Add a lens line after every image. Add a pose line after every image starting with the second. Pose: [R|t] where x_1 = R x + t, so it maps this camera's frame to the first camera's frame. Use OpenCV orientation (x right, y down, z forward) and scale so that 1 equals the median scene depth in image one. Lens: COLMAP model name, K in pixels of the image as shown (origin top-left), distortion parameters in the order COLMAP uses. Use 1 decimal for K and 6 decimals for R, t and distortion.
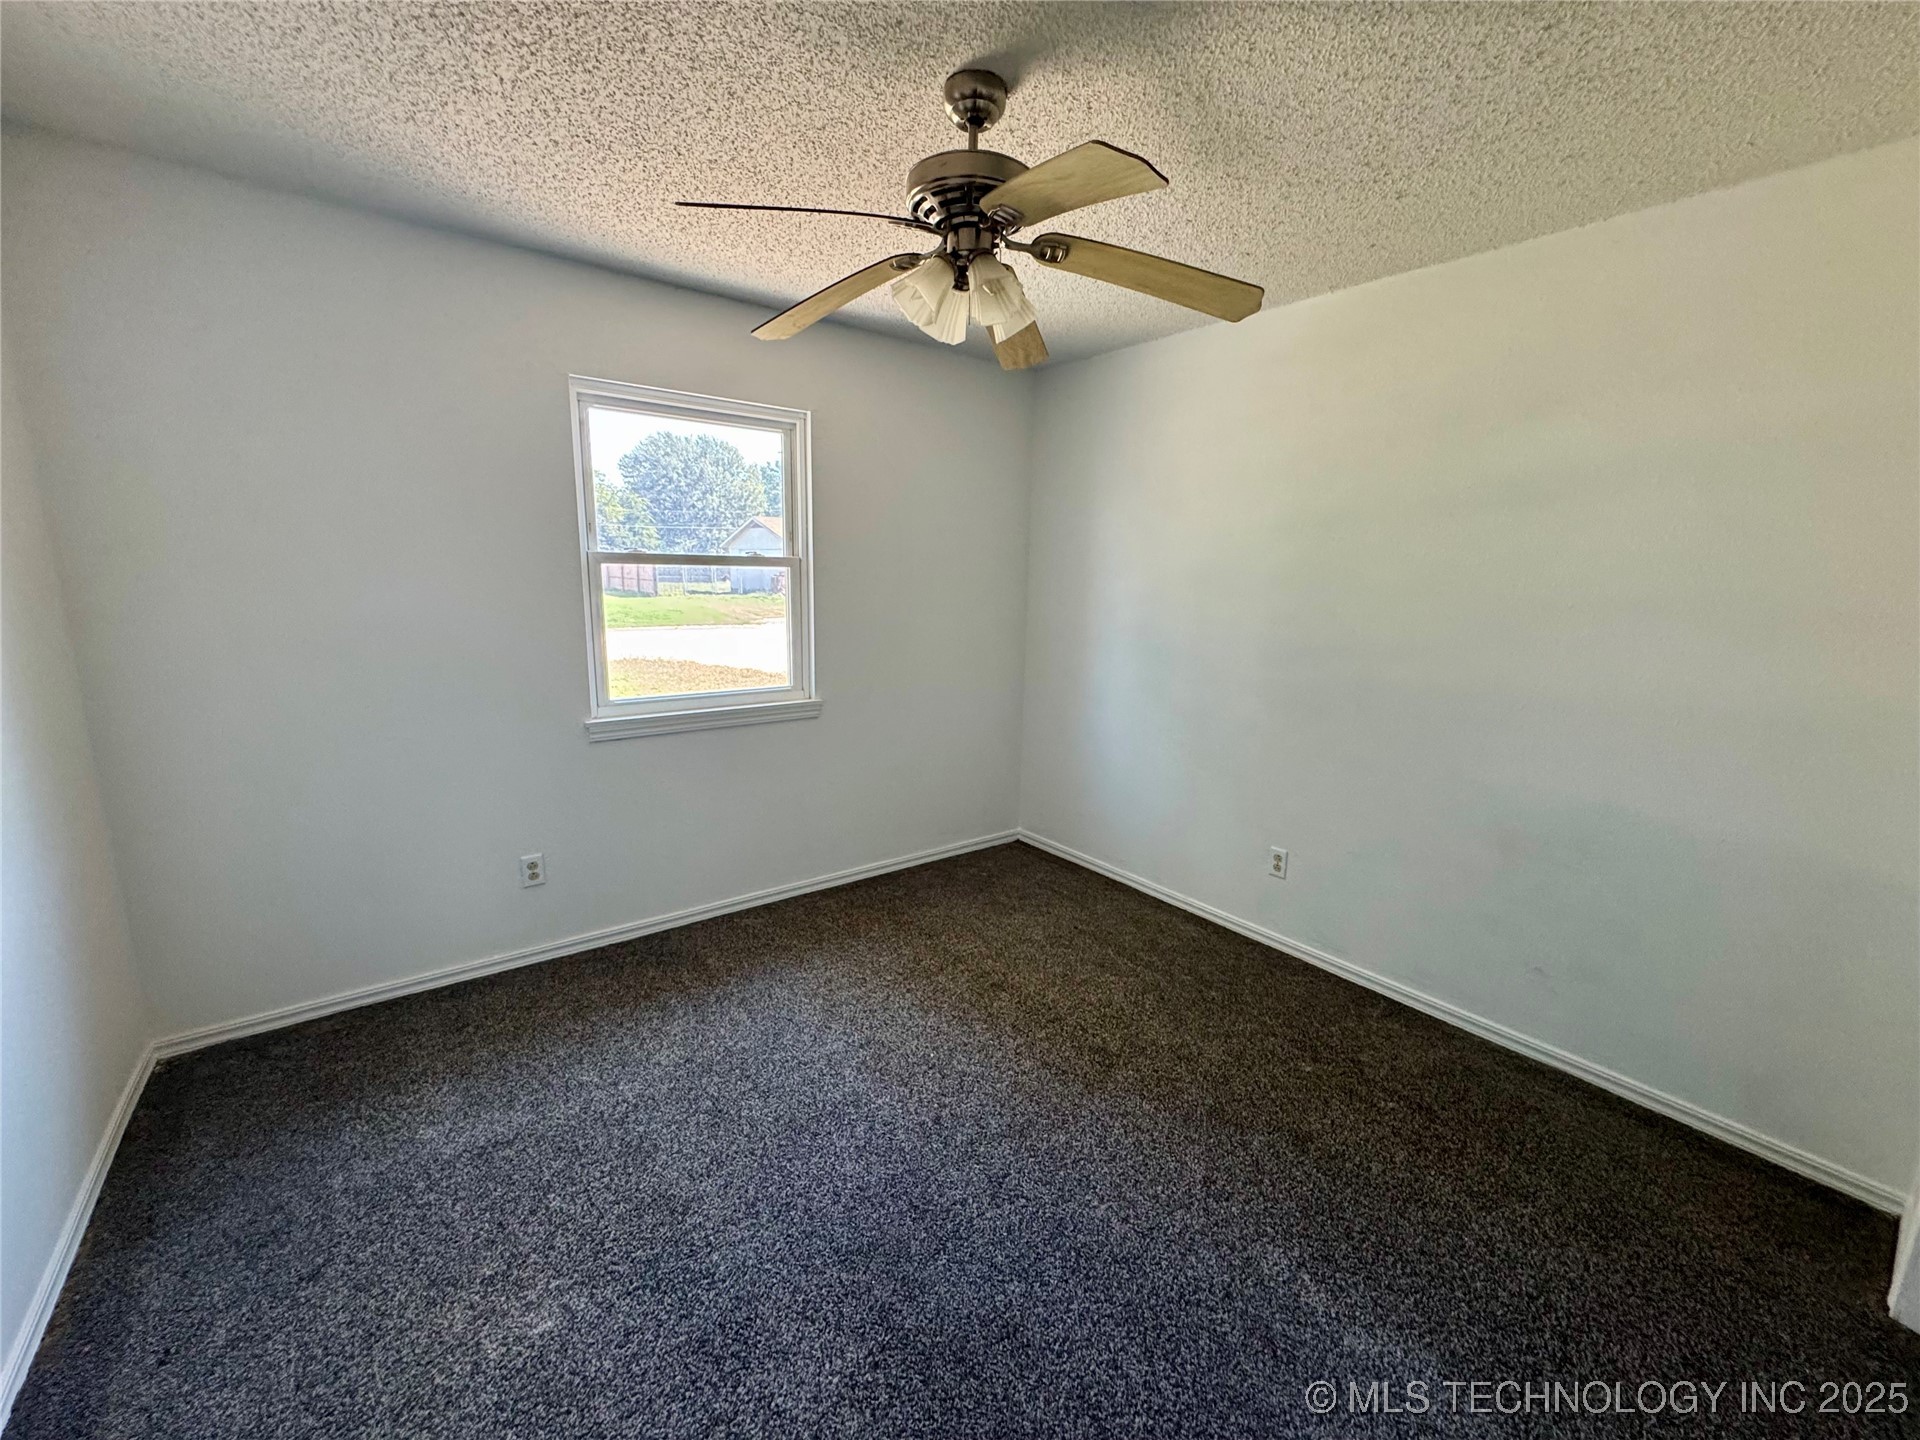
lens RADIAL K [[781.5, 0, 959.7], [0, 781.5, 714.7], [0, 0, 1]] dist [-0.002595, -0.000426]
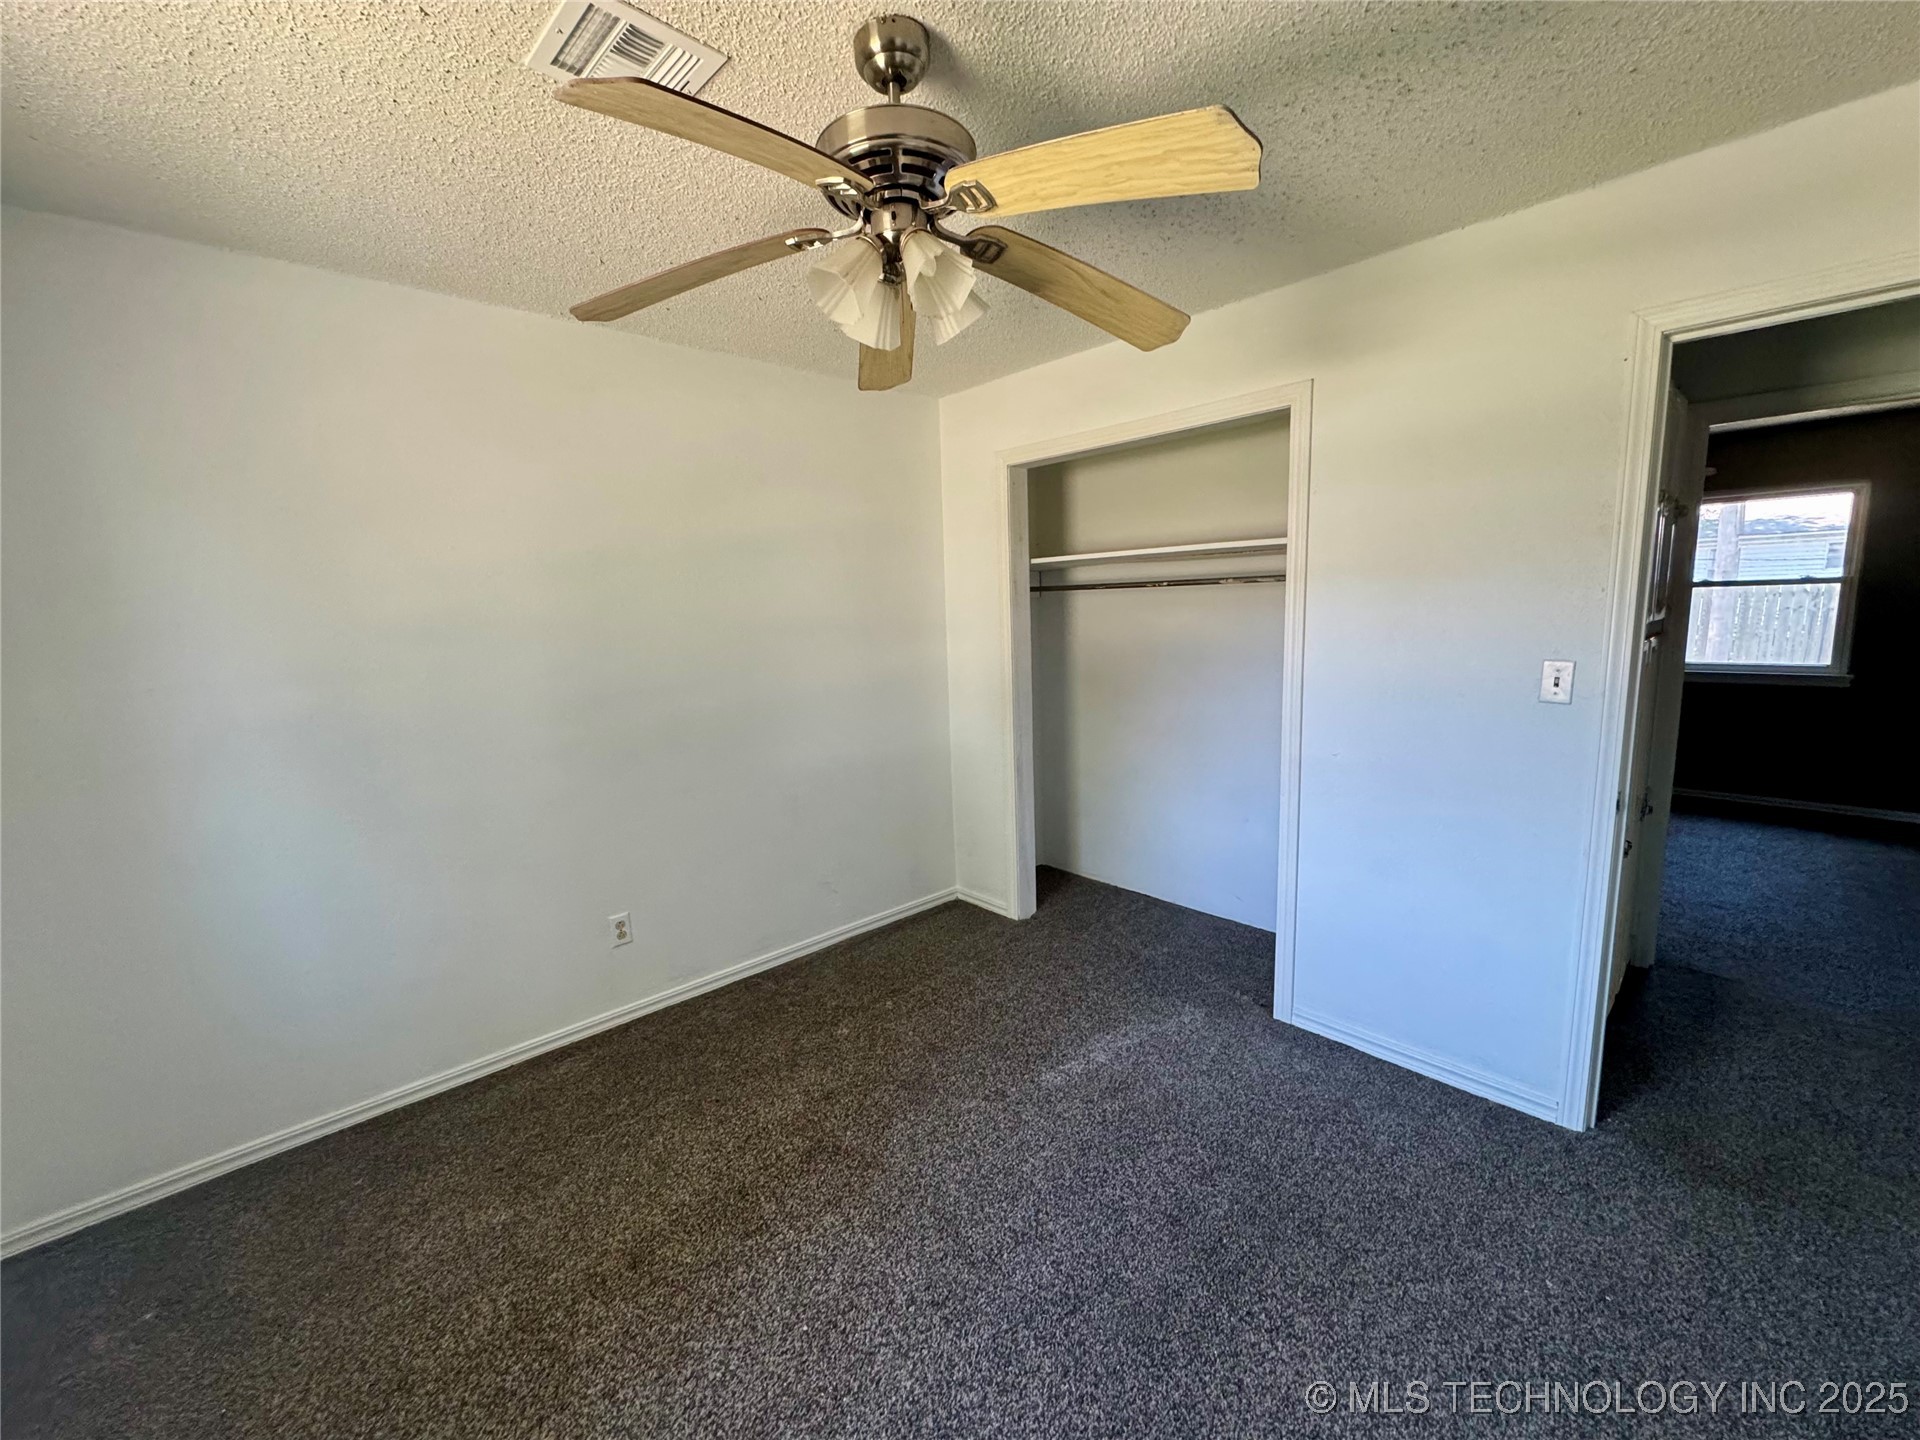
lens RADIAL K [[781.5, 0, 959.7], [0, 781.5, 714.7], [0, 0, 1]] dist [-0.002595, -0.000426]
pose [[-0.106569, -0.160722, 0.981229, -0.659308], [0.212279, 0.960419, 0.180369, -0.178523], [-0.971381, 0.227517, -0.068233, 0.831392]]
